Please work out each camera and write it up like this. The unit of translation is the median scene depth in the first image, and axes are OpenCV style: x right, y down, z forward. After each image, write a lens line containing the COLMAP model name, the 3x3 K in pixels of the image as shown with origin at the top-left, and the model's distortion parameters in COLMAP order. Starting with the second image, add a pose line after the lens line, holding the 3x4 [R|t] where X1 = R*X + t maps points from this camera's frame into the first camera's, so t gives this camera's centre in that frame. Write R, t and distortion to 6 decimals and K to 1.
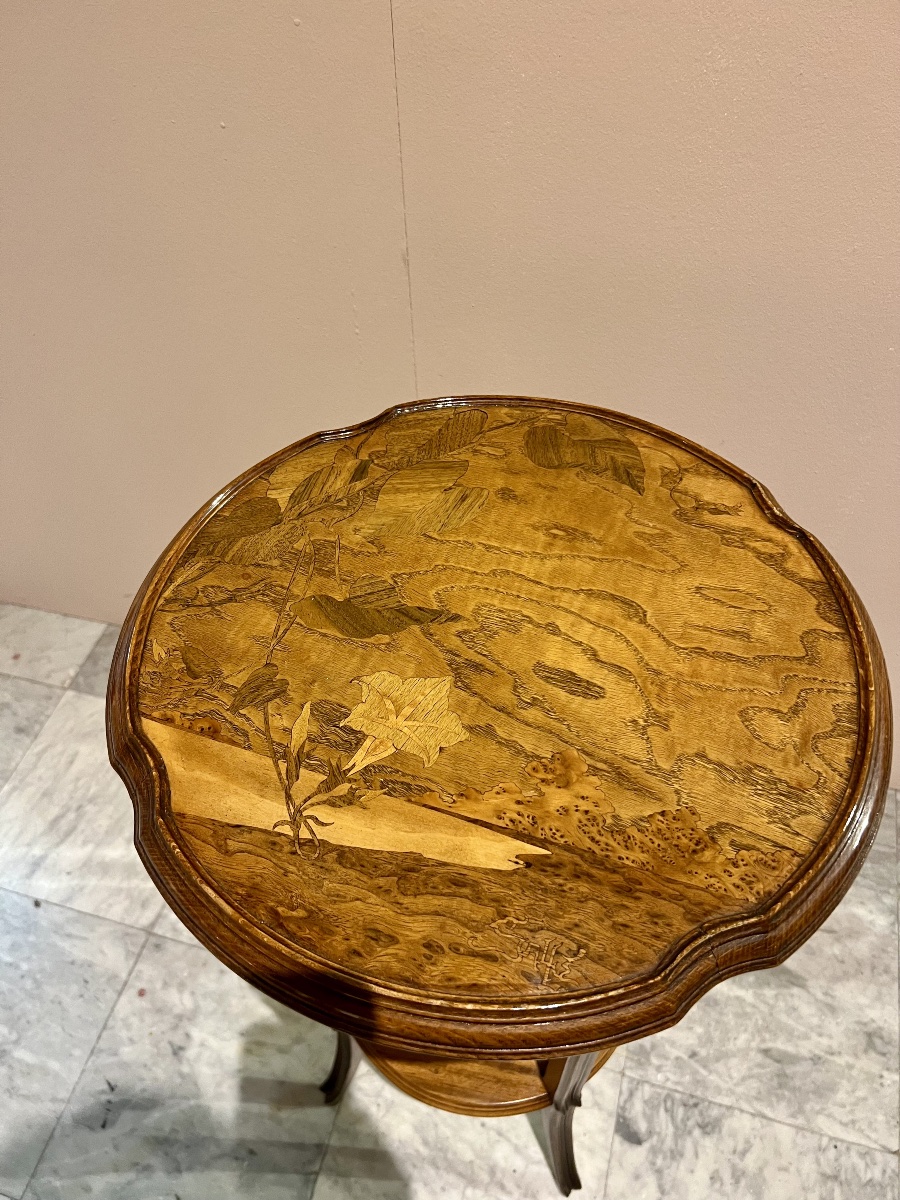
lens RADIAL K [[906.8, 0, 455.9], [0, 906.8, 602.6], [0, 0, 1]] dist [0.050043, -0.065570]
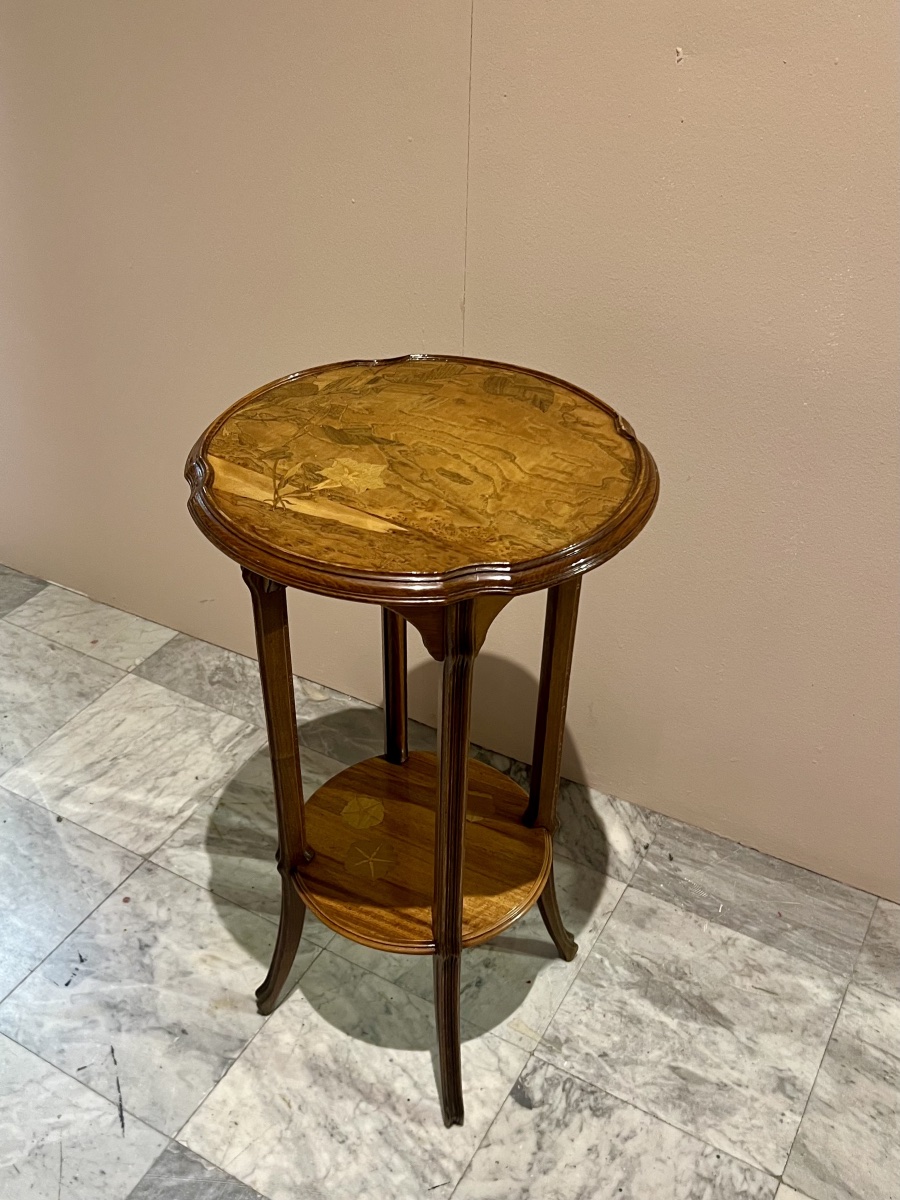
lens RADIAL K [[1182.4, 0, 433.1], [0, 1182.4, 601.4], [0, 0, 1]] dist [0.011257, 0.000000]
pose [[0.969161, 0.166924, -0.181285, 0.246023], [-0.208139, 0.948316, -0.239531, 0.394666], [0.131932, 0.269876, 0.953814, -0.475759]]
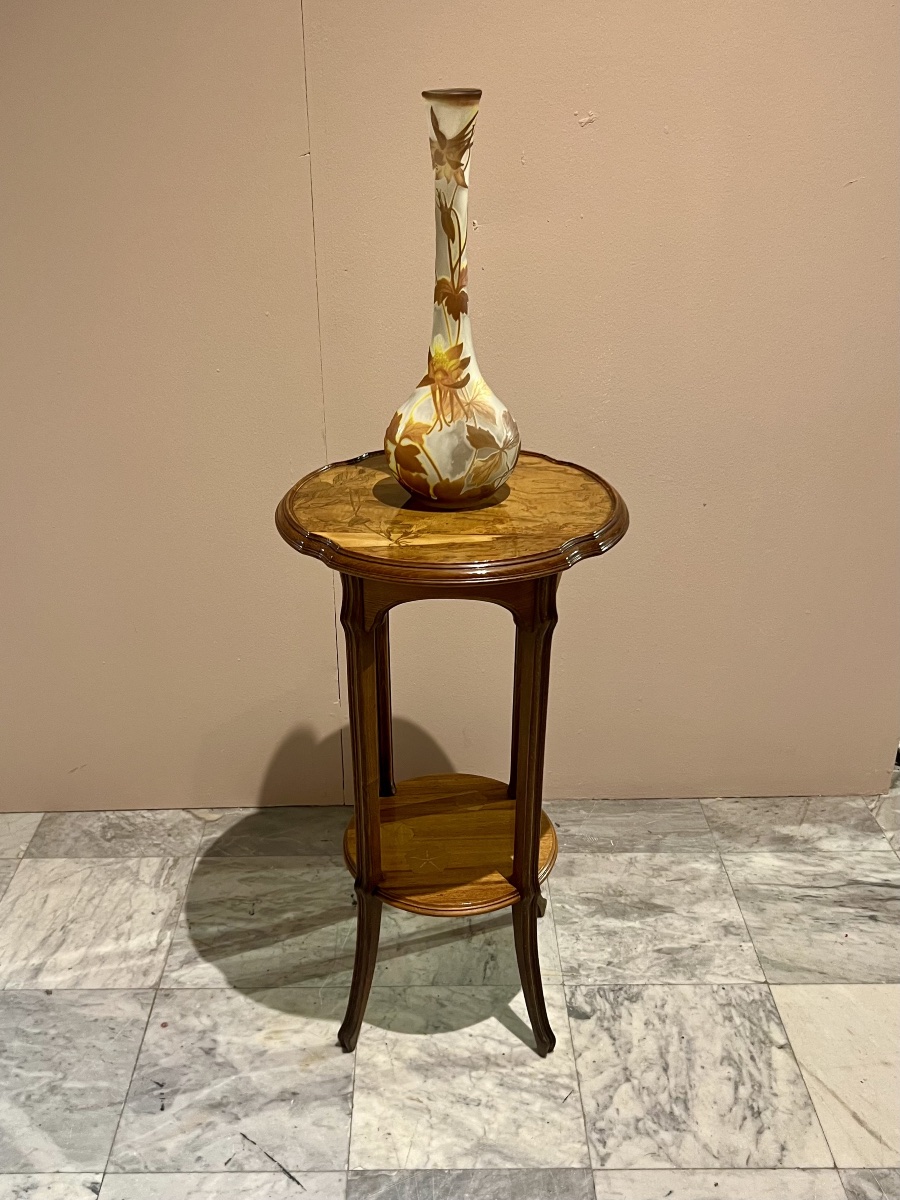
lens RADIAL K [[1087.3, 0, 425.5], [0, 1087.3, 597.2], [0, 0, 1]] dist [0.014439, 0.000000]
pose [[0.961491, -0.109687, 0.252001, -0.353930], [0.207733, 0.890390, -0.405034, 0.647707], [-0.179952, 0.441785, 0.878887, -0.598263]]
